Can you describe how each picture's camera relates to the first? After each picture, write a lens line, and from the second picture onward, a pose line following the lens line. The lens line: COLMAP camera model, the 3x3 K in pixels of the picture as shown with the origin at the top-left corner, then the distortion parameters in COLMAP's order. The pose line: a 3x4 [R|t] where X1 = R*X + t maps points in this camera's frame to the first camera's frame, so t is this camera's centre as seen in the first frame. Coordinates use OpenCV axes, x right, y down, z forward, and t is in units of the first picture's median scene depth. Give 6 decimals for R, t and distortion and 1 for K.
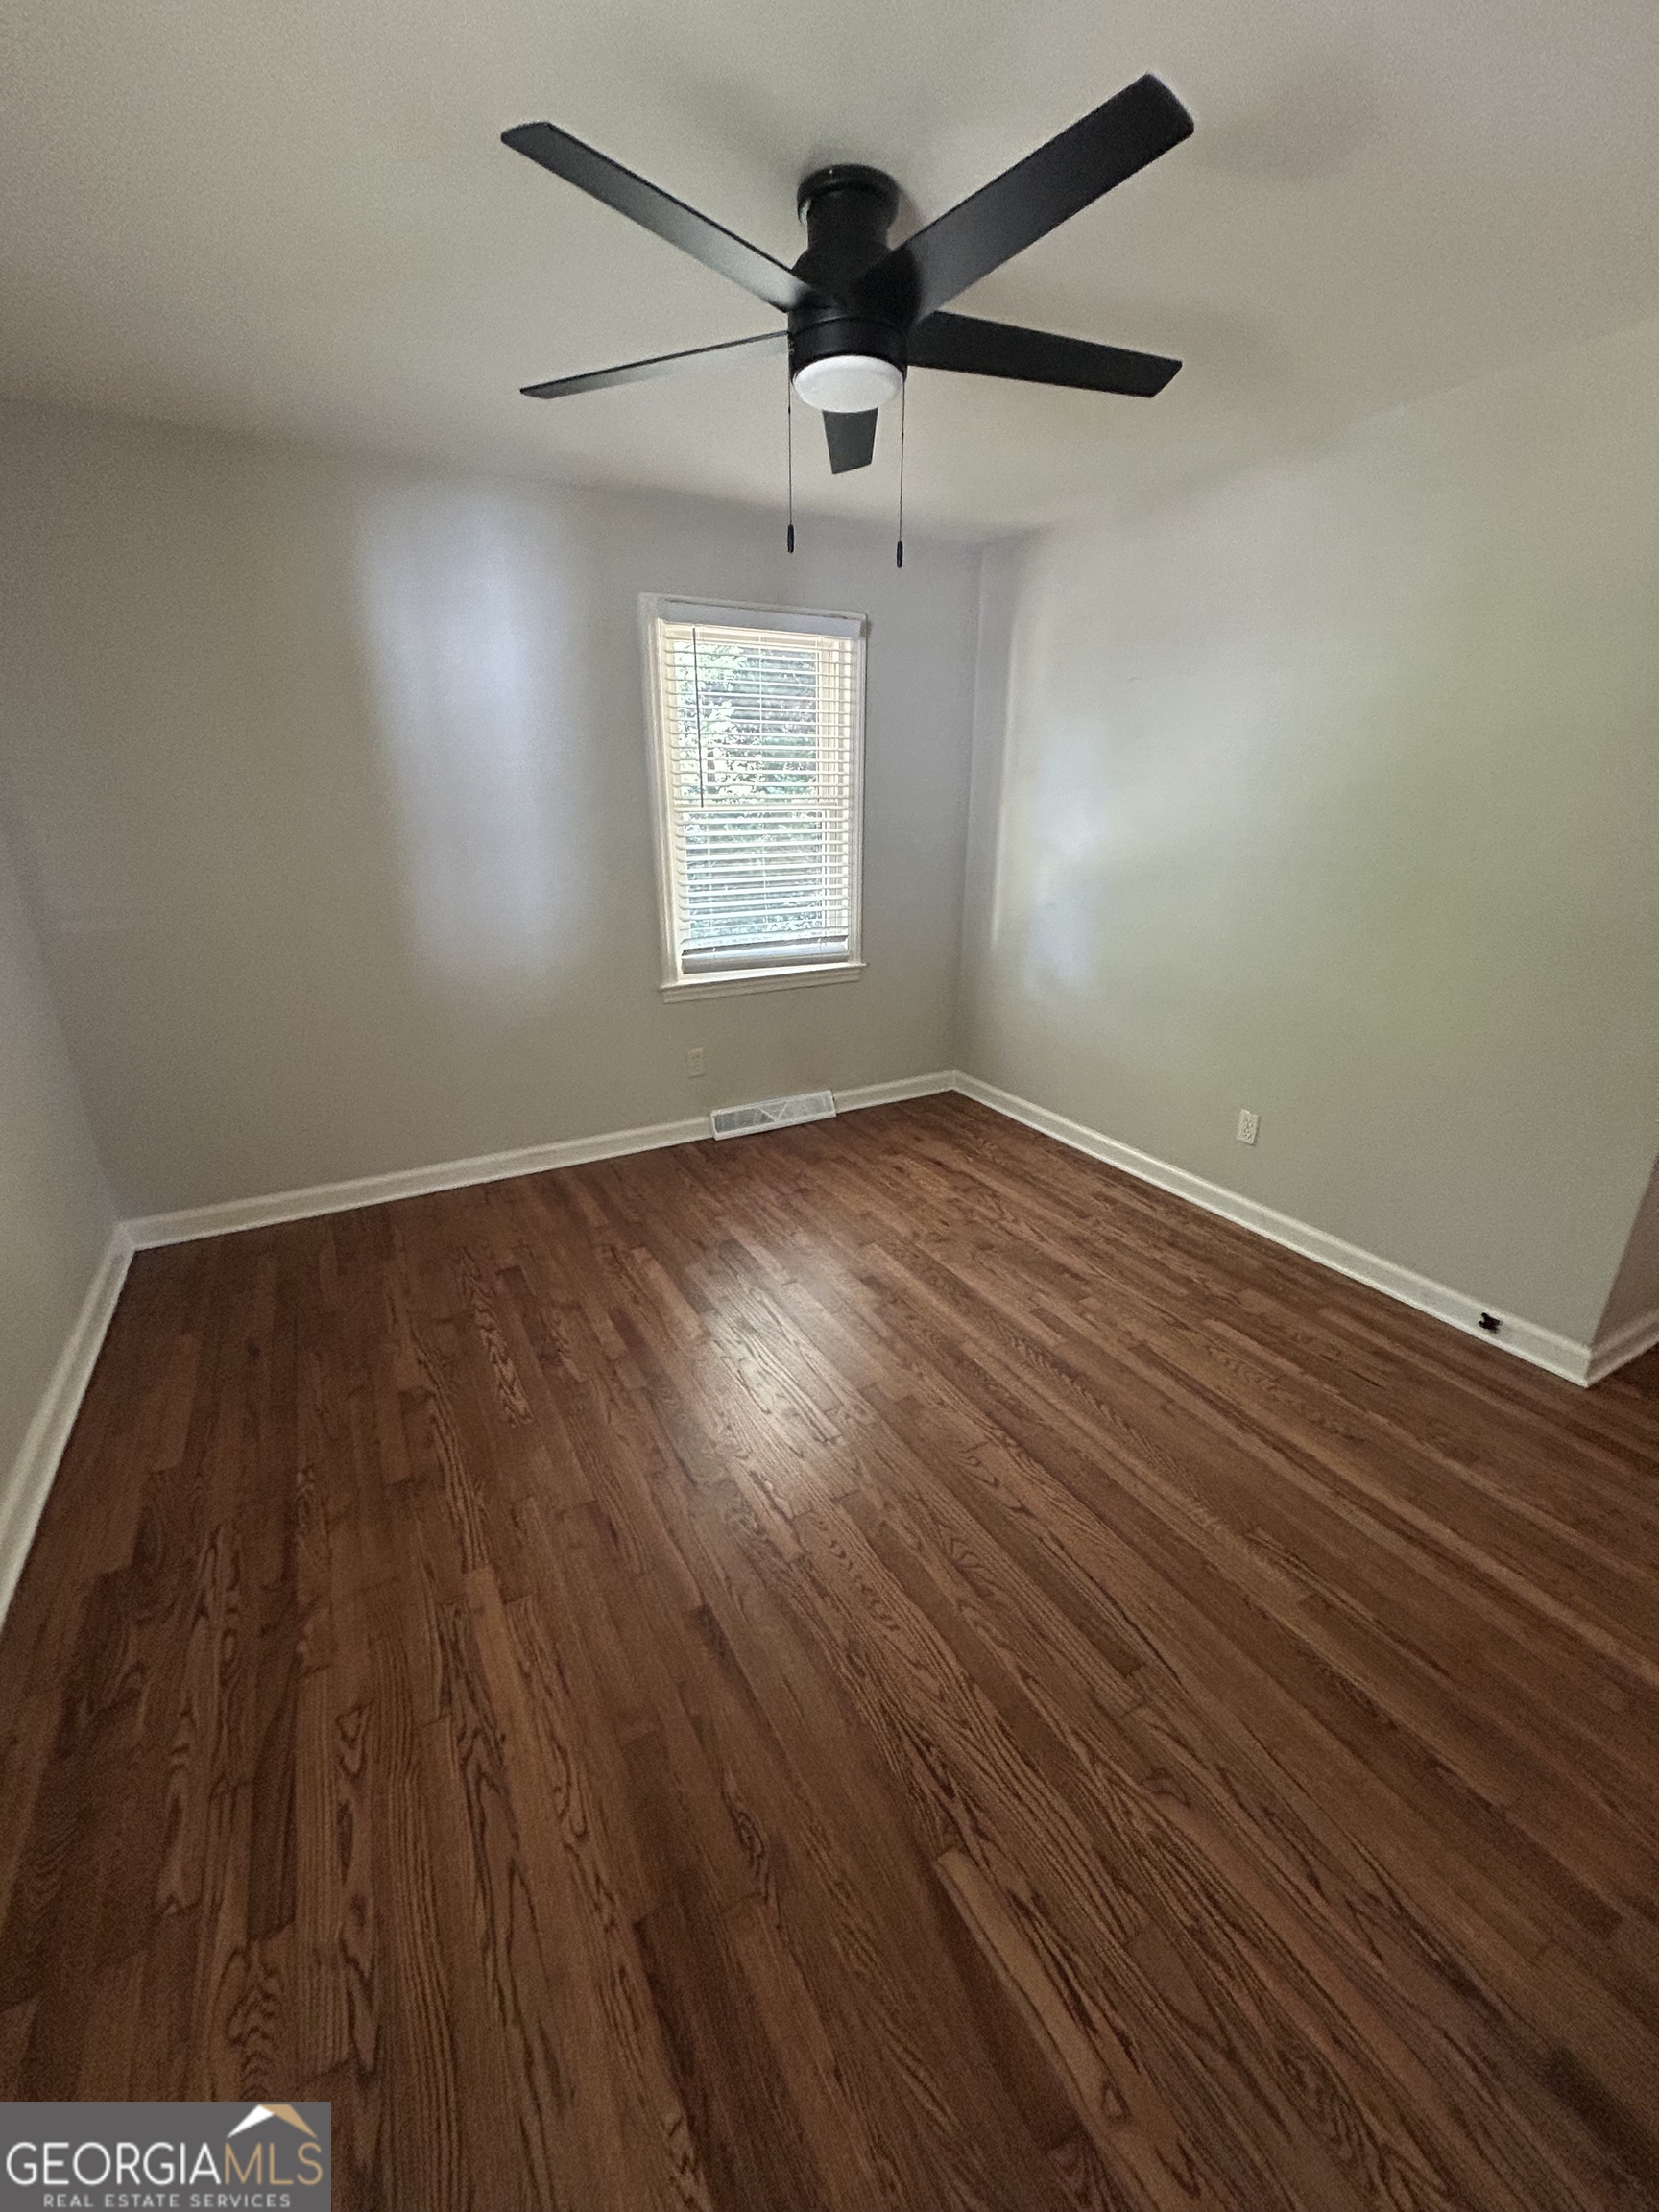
lens RADIAL K [[895.6, 0, 829.5], [0, 895.6, 1106.0], [0, 0, 1]] dist [-0.000893, 0.000708]
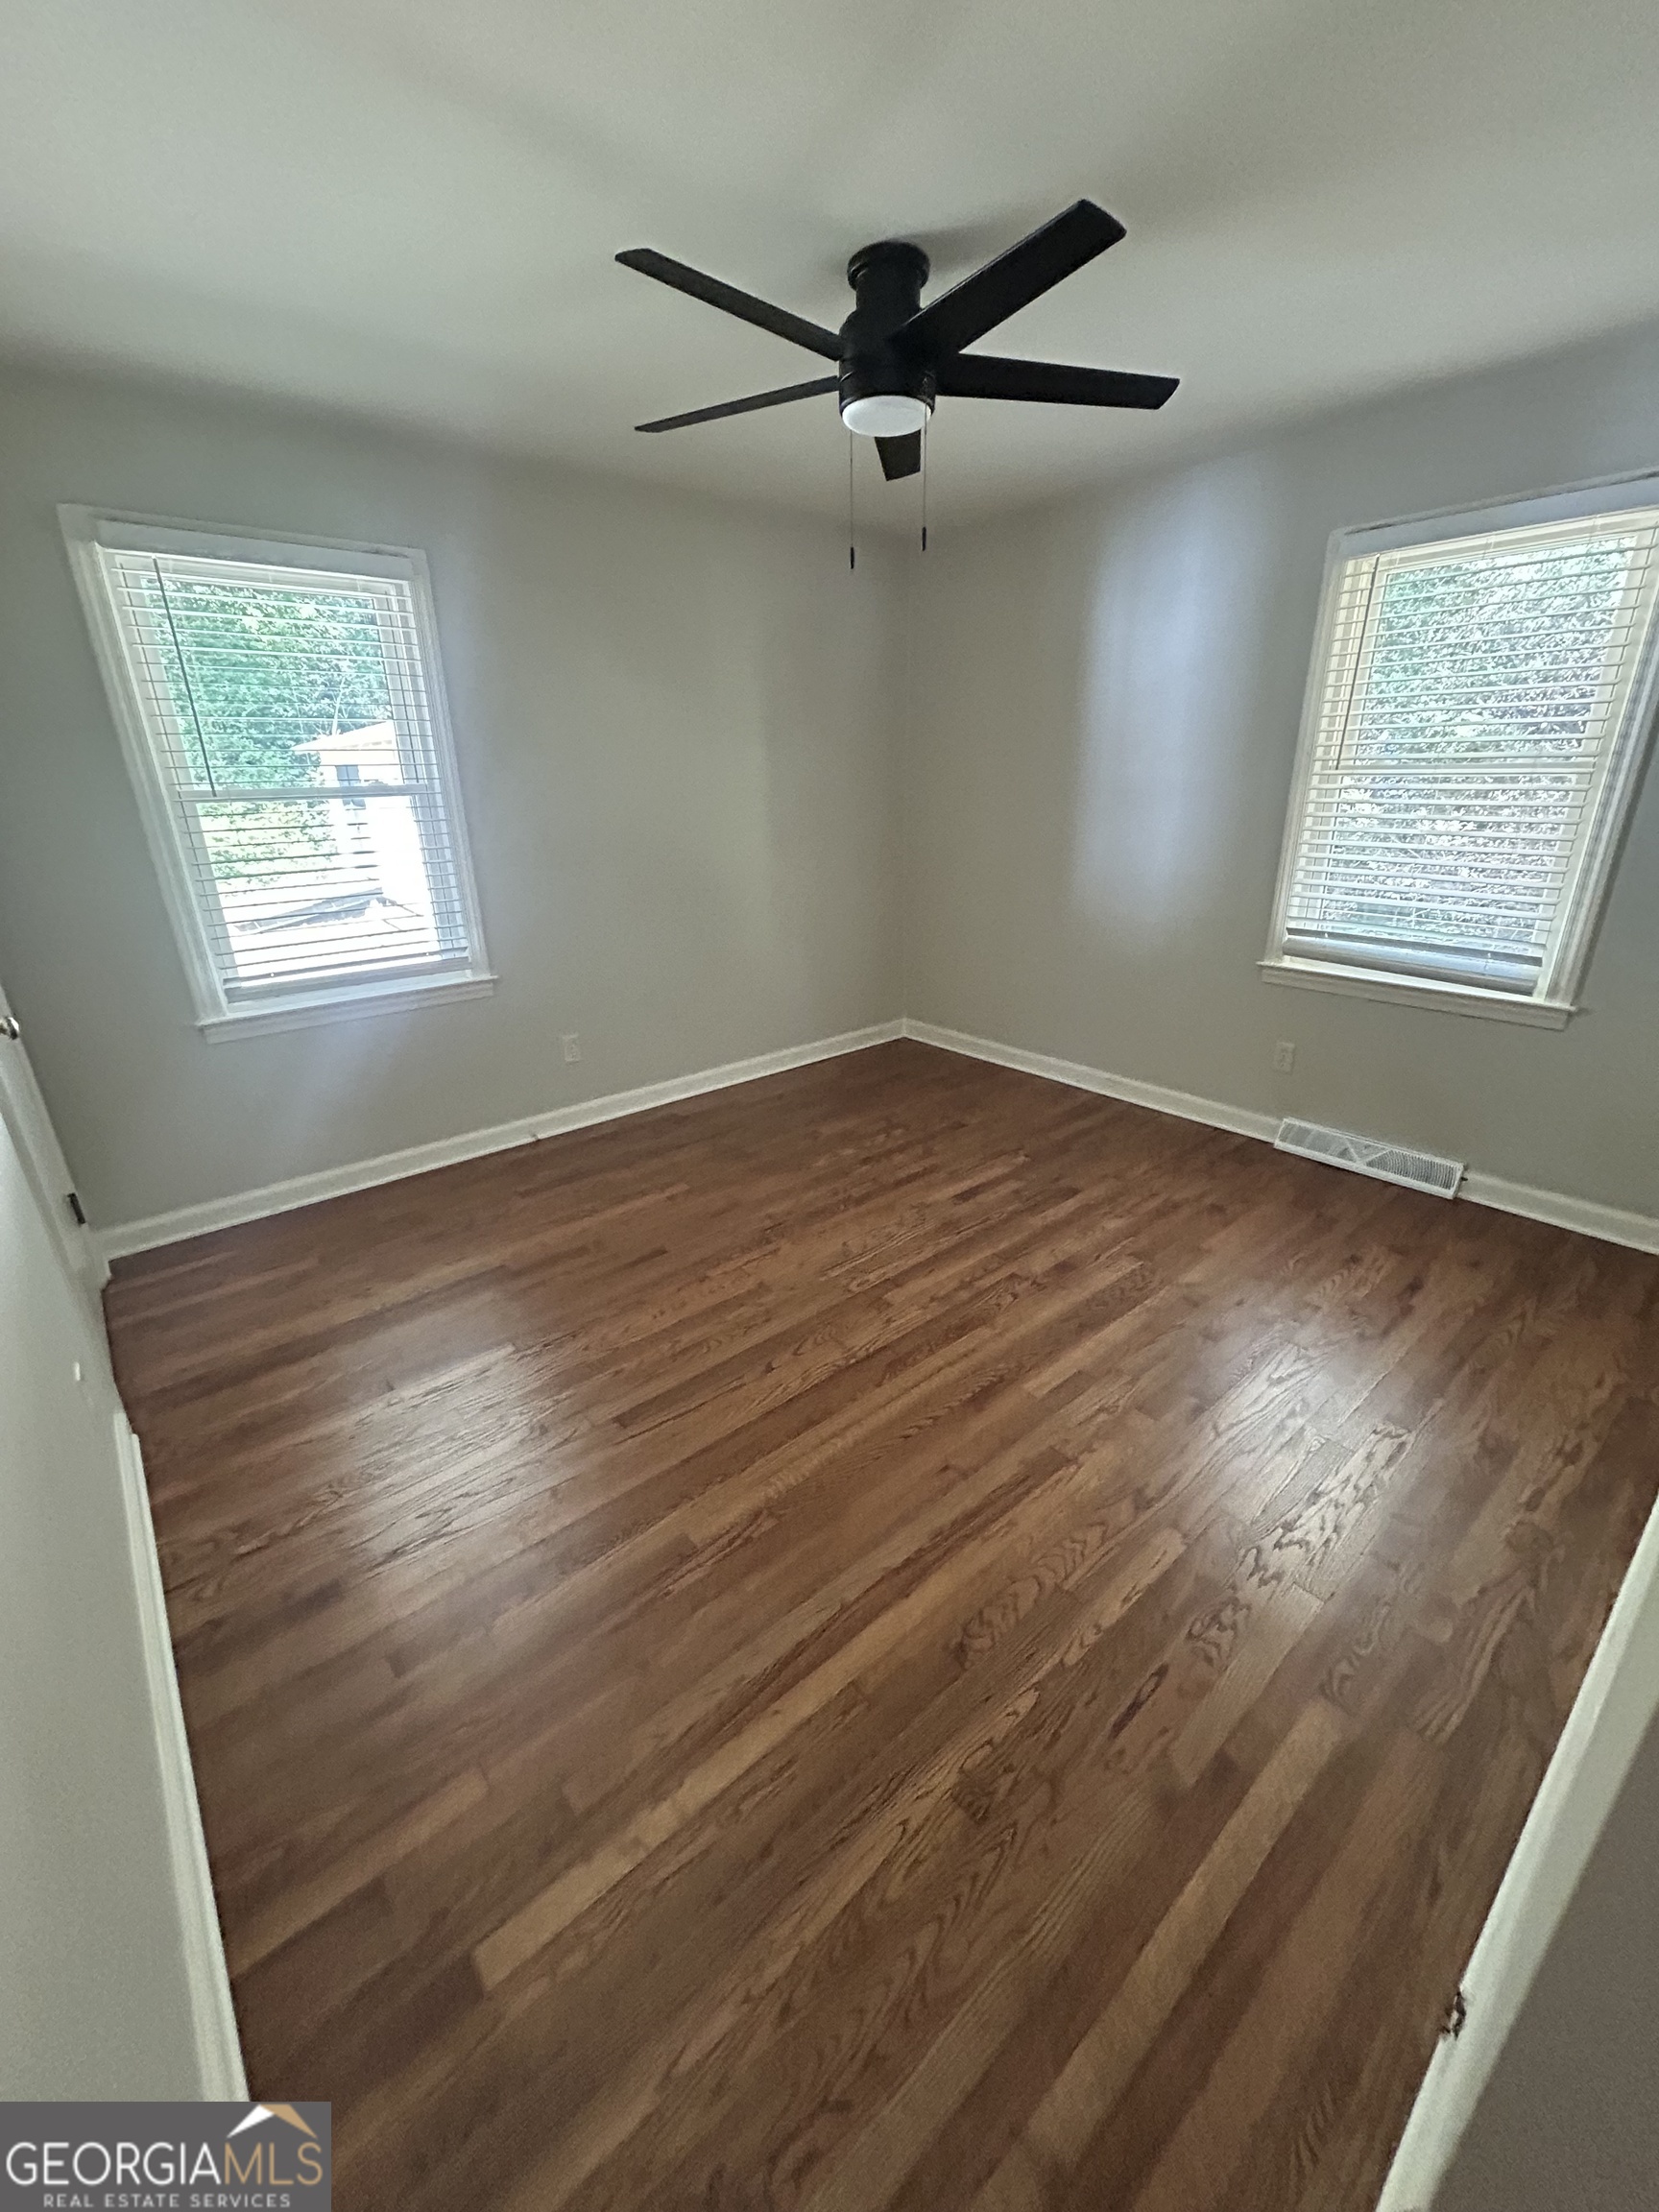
lens RADIAL K [[895.6, 0, 829.5], [0, 895.6, 1106.0], [0, 0, 1]] dist [-0.000893, 0.000708]
pose [[0.184379, 0.346288, -0.919831, 0.778739], [-0.312055, 0.908078, 0.279312, -0.143715], [0.932001, 0.235539, 0.275492, 0.432132]]
